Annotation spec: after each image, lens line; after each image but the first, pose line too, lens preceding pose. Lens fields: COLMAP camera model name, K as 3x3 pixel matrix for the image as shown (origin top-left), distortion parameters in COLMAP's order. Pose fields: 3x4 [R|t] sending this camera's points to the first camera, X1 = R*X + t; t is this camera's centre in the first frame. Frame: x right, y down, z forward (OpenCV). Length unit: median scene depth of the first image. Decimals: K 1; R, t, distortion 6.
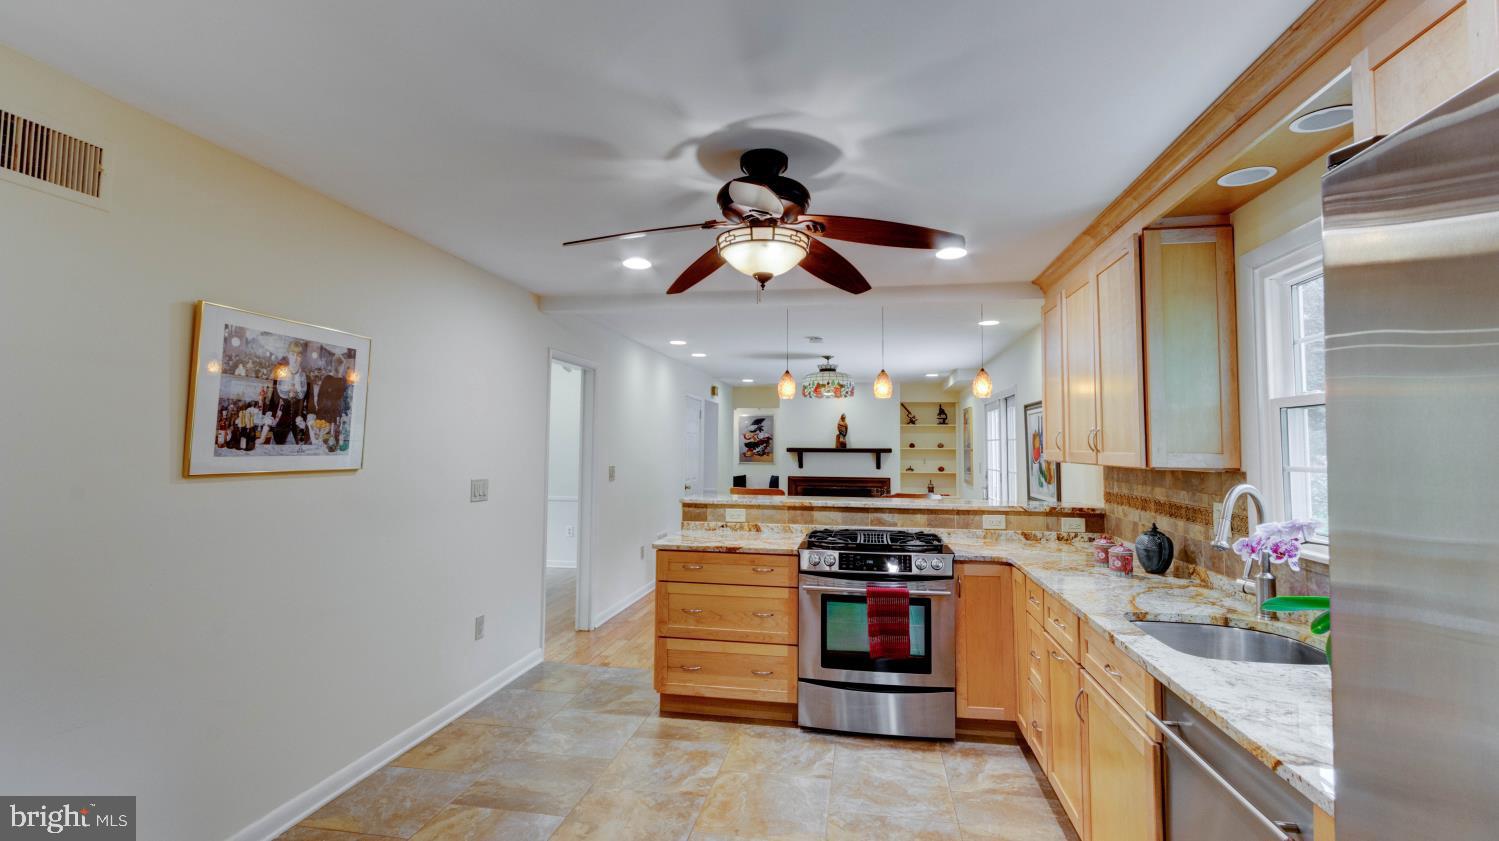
lens RADIAL K [[706.8, 0, 746.4], [0, 706.8, 414.4], [0, 0, 1]] dist [0.001287, -0.000174]
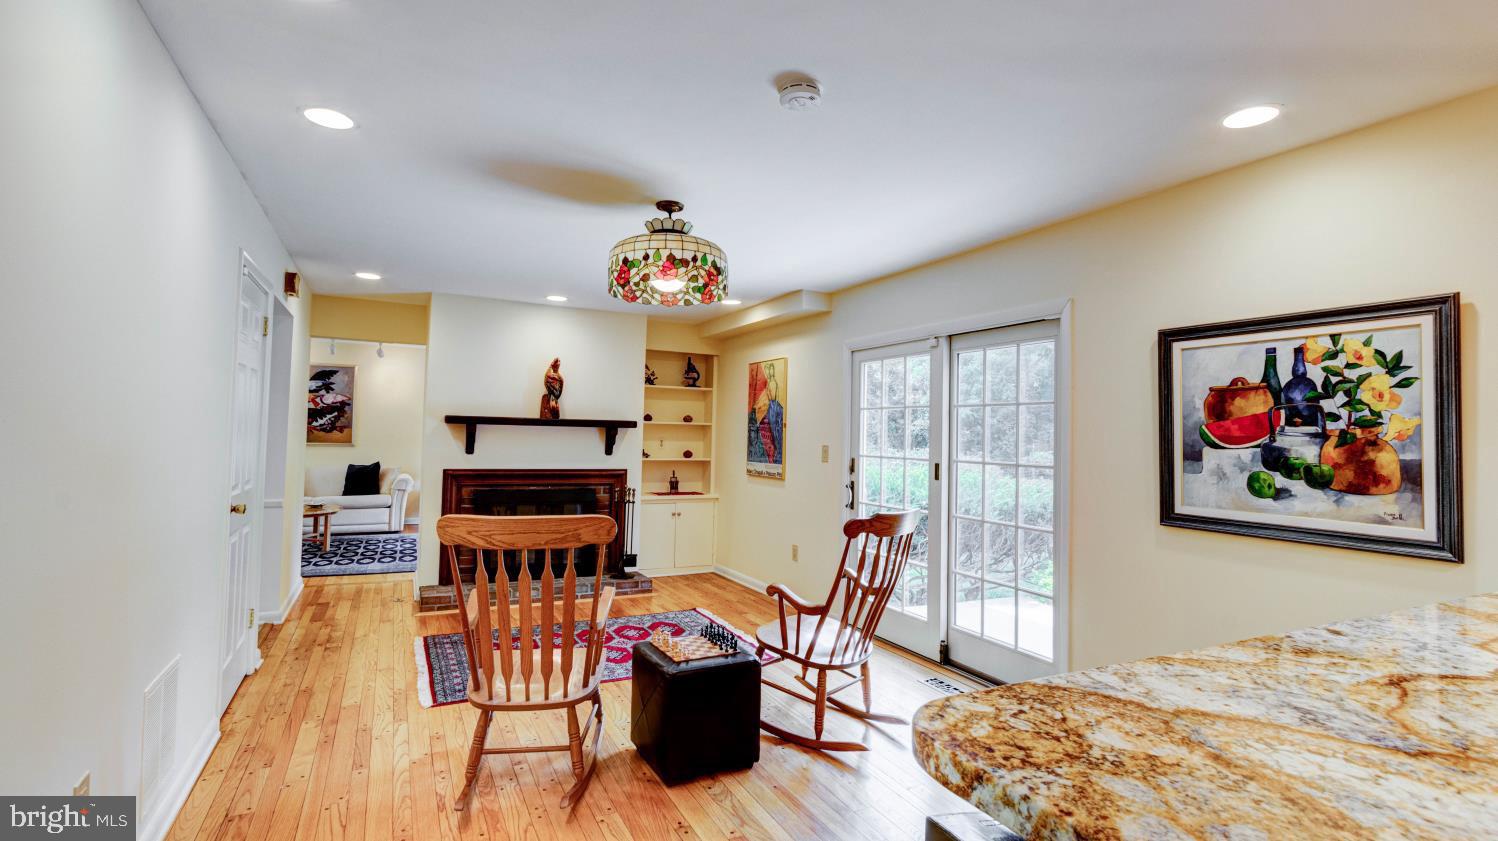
lens RADIAL K [[706.3, 0, 749.5], [0, 706.3, 410.6], [0, 0, 1]] dist [0.001287, -0.000174]
pose [[0.800592, 0.033497, 0.598273, -0.076623], [-0.045459, 0.998954, 0.004902, 0.031341], [-0.597483, -0.031122, 0.801277, 0.448650]]
